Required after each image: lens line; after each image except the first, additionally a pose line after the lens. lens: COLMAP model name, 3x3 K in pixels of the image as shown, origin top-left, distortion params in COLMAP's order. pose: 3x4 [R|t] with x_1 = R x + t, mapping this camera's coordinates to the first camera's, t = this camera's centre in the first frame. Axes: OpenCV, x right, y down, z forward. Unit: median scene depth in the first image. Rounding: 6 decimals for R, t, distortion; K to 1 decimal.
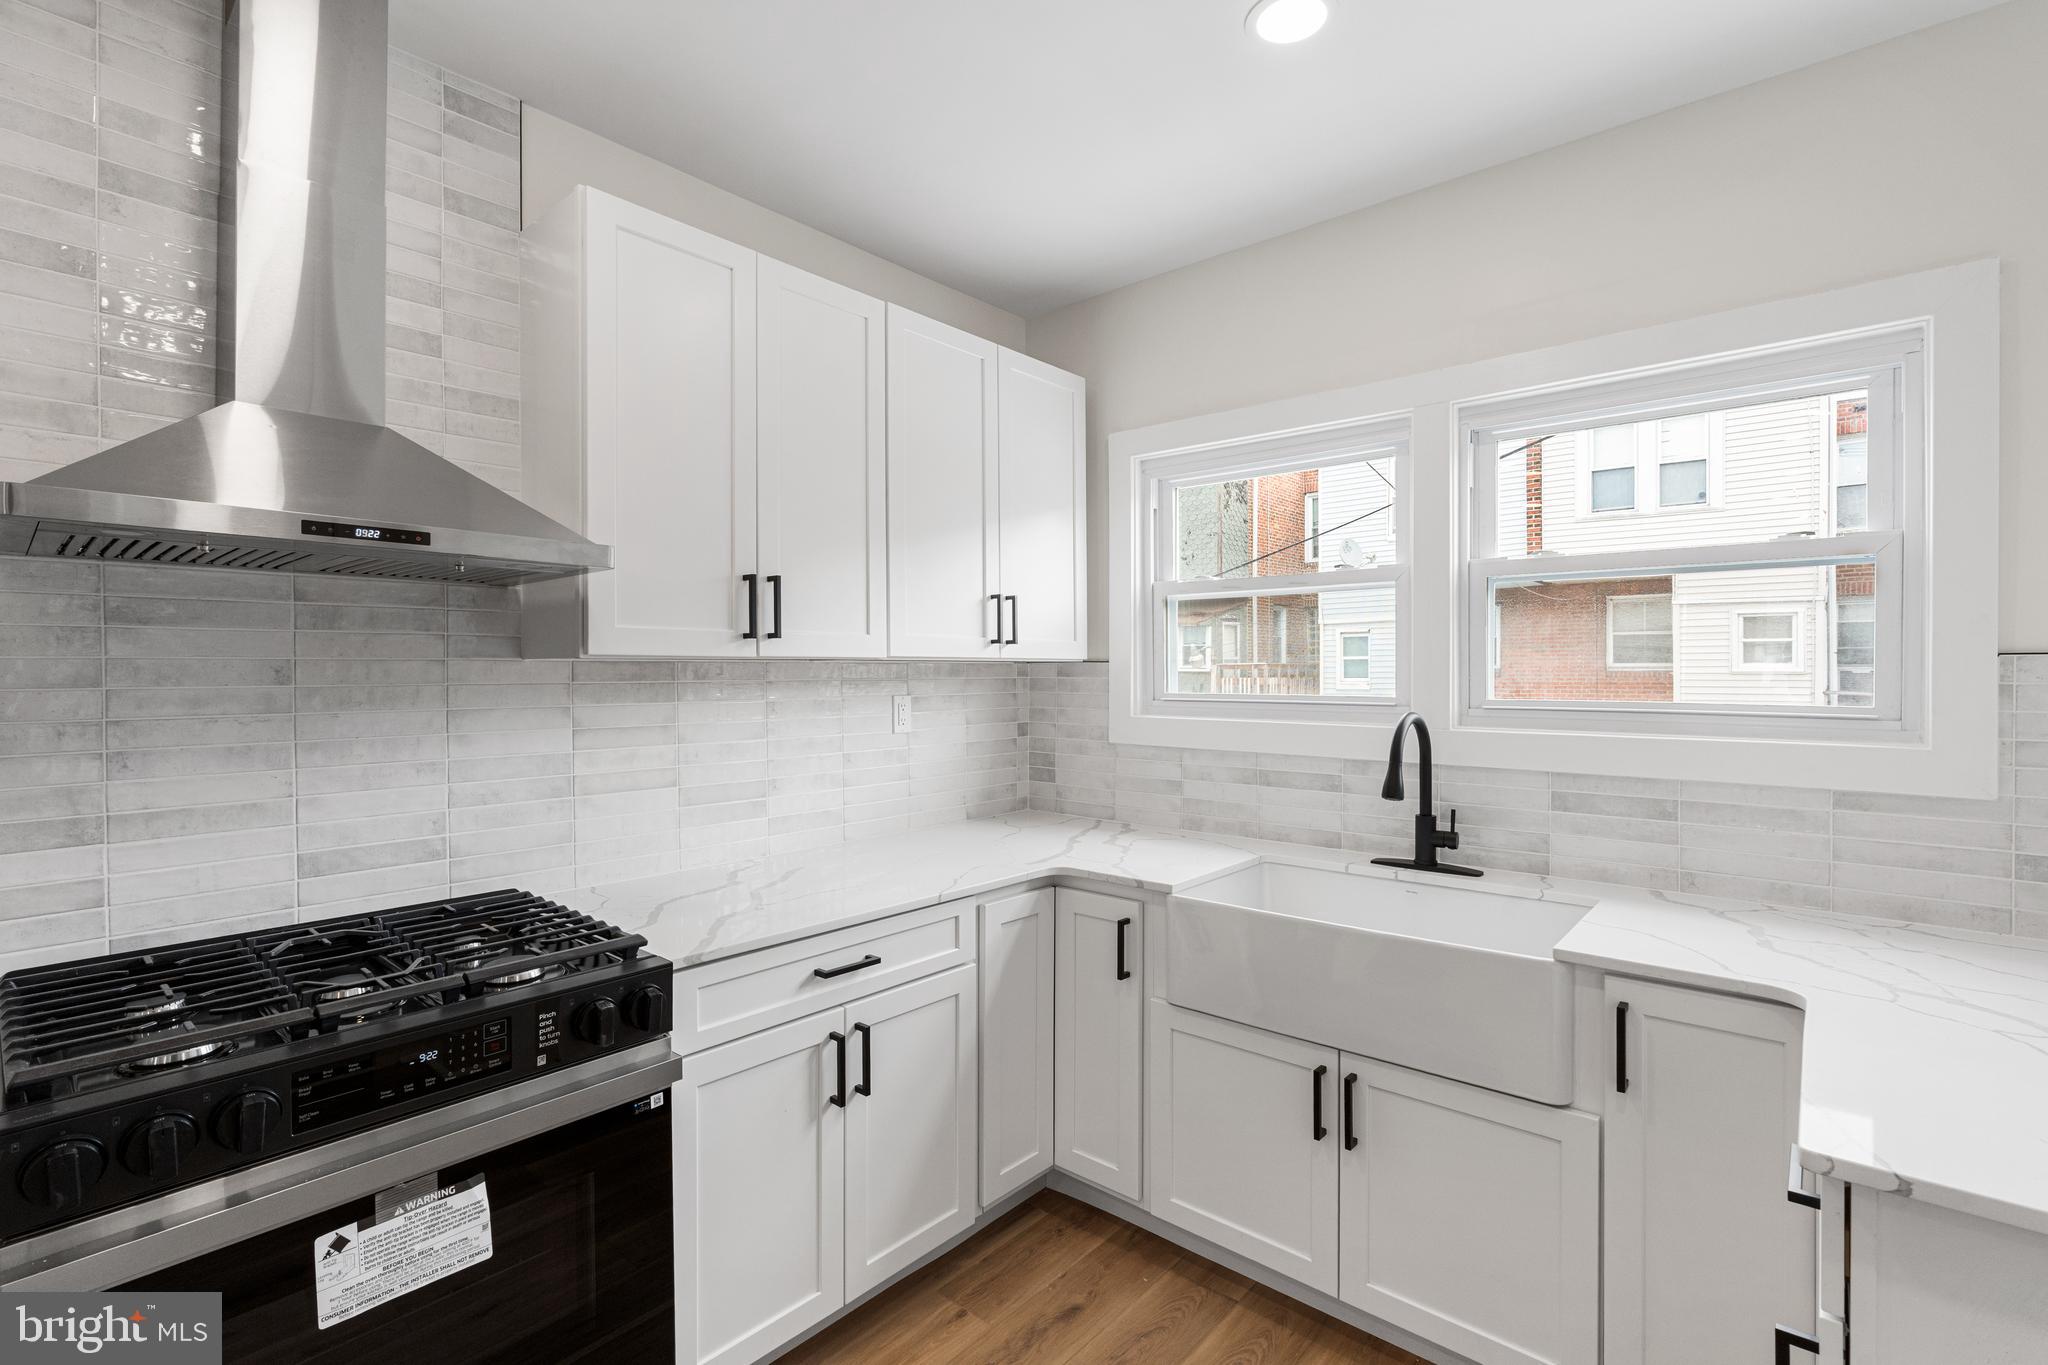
lens RADIAL K [[931.7, 0, 1024.0], [0, 931.7, 682.5], [0, 0, 1]] dist [-0.000828, 0.000111]
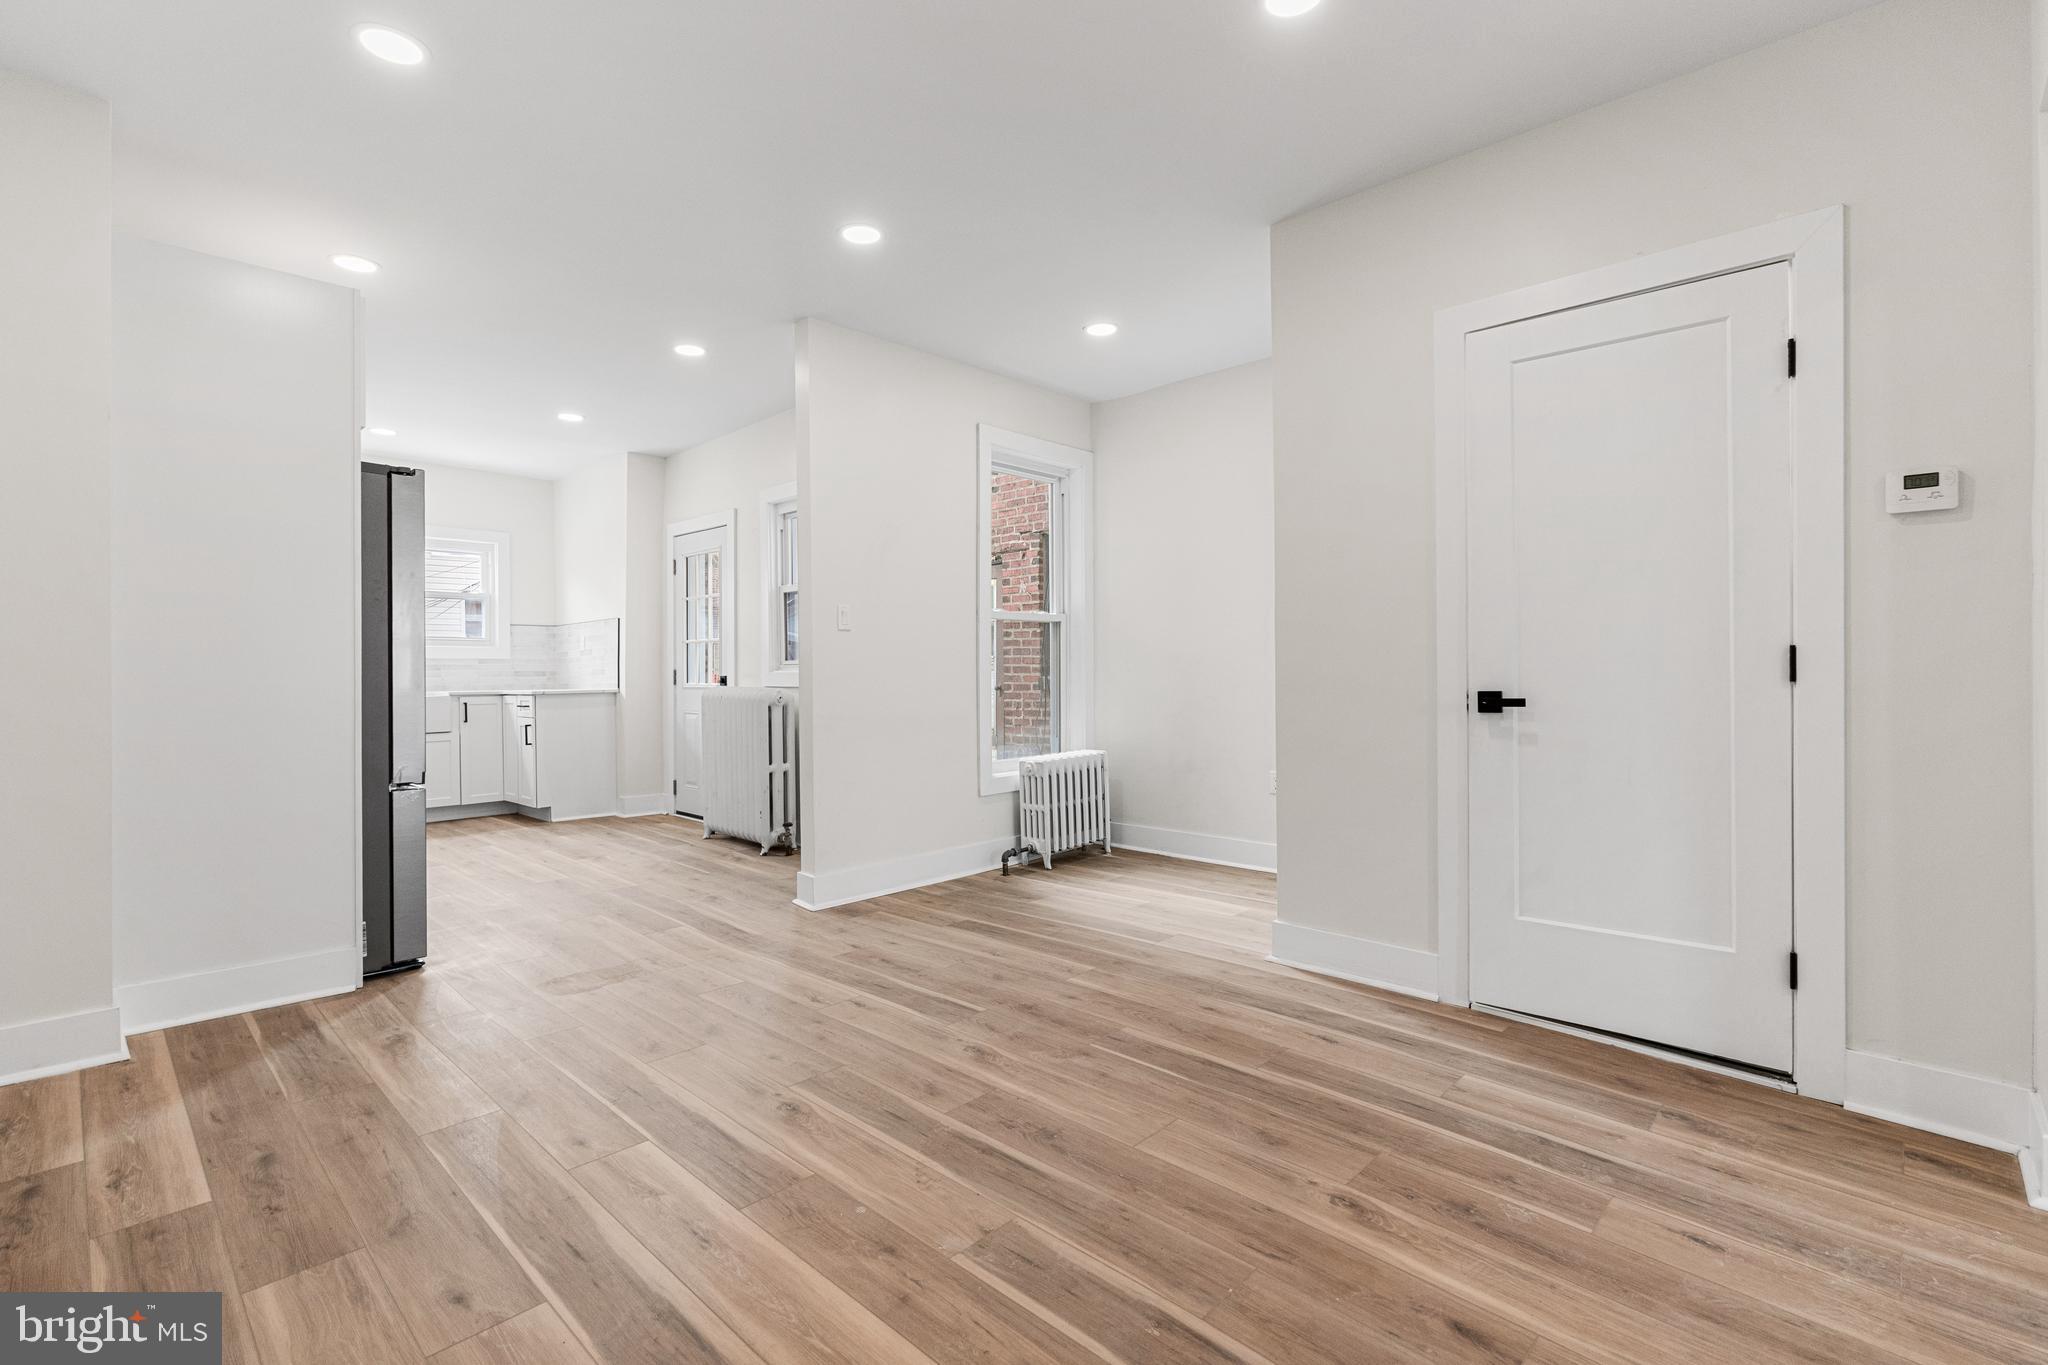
lens RADIAL K [[931.7, 0, 1024.0], [0, 931.7, 682.5], [0, 0, 1]] dist [-0.000828, 0.000111]
pose [[0.047934, -0.005841, 0.998833, -3.156208], [0.008522, 0.999949, 0.005439, 0.231202], [-0.998814, 0.008251, 0.047981, -1.585955]]
